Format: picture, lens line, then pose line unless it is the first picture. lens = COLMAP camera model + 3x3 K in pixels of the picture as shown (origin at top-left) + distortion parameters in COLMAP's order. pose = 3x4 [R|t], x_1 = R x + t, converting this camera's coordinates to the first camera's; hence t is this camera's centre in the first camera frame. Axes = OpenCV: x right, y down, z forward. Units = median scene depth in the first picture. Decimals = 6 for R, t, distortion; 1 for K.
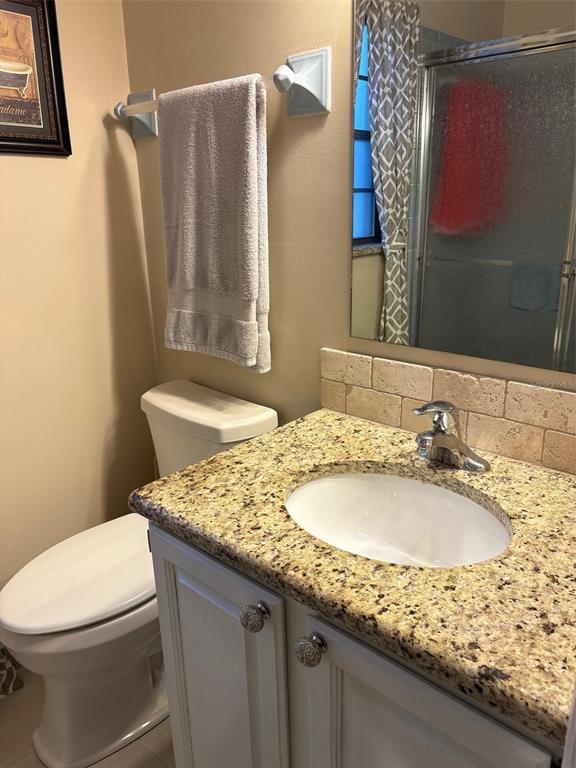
lens RADIAL K [[581.2, 0, 291.2], [0, 581.2, 386.3], [0, 0, 1]] dist [0.047181, -0.050655]
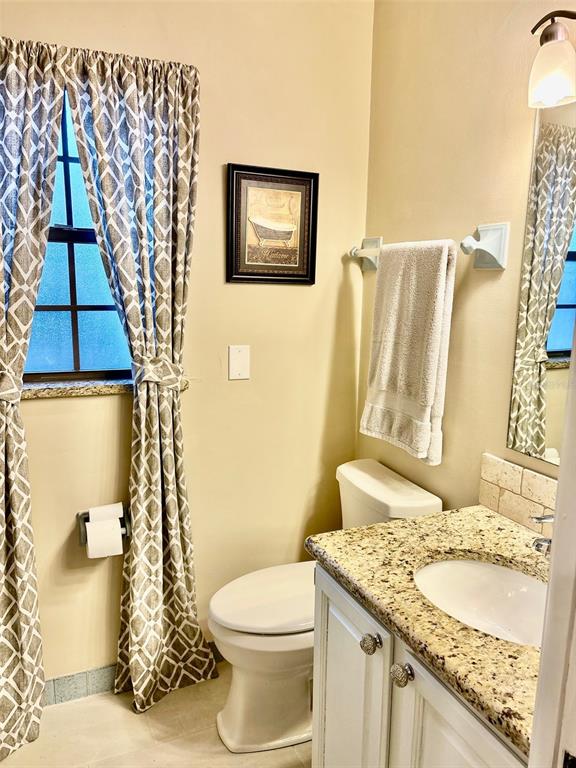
lens RADIAL K [[581.2, 0, 288.2], [0, 581.2, 382.5], [0, 0, 1]] dist [0.047181, -0.050655]
pose [[0.914013, 0.106851, -0.391360, 0.155048], [-0.157785, 0.982367, -0.100294, -0.027515], [0.373743, 0.153421, 0.914756, -0.285266]]
